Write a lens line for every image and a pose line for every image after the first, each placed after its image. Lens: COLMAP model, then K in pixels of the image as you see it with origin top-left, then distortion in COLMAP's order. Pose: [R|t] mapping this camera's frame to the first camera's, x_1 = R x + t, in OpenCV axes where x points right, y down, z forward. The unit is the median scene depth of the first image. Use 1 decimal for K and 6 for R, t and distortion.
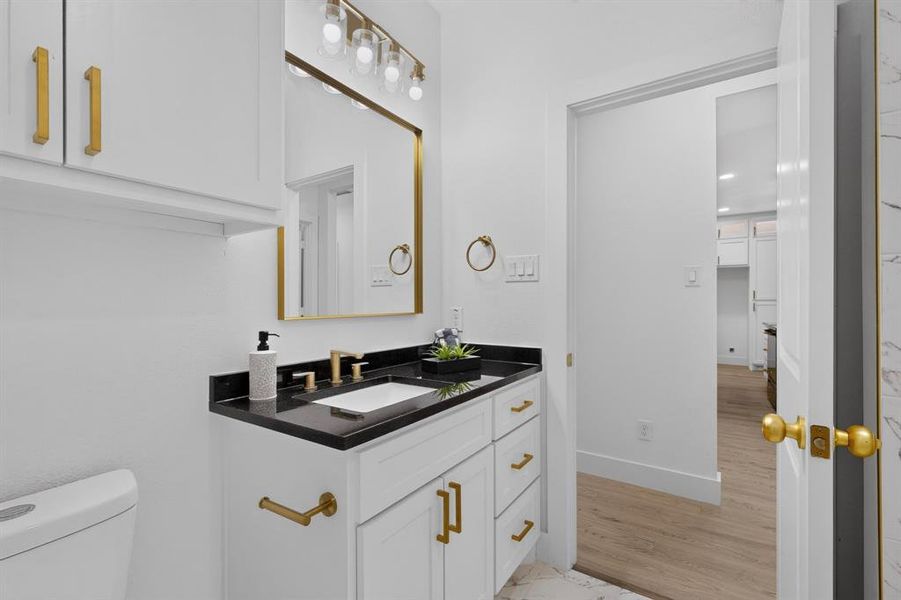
lens RADIAL K [[389.5, 0, 455.1], [0, 389.5, 301.8], [0, 0, 1]] dist [-0.001257, 0.000335]
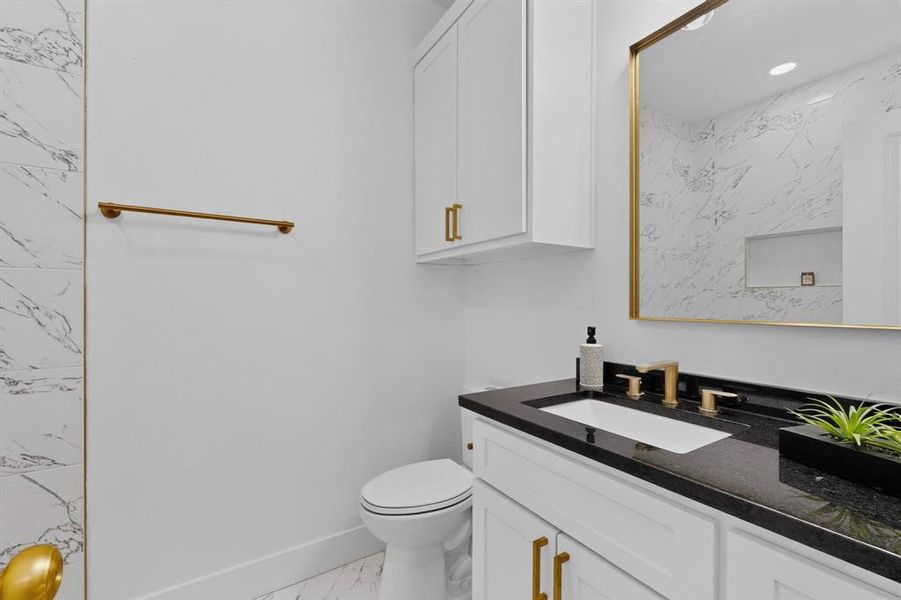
lens RADIAL K [[389.5, 0, 455.1], [0, 389.5, 301.8], [0, 0, 1]] dist [-0.001257, 0.000335]
pose [[-0.398194, 0.000551, -0.917301, 0.644386], [-0.000810, 0.999999, 0.000952, 0.000604], [0.917301, 0.001122, -0.398193, 0.971637]]
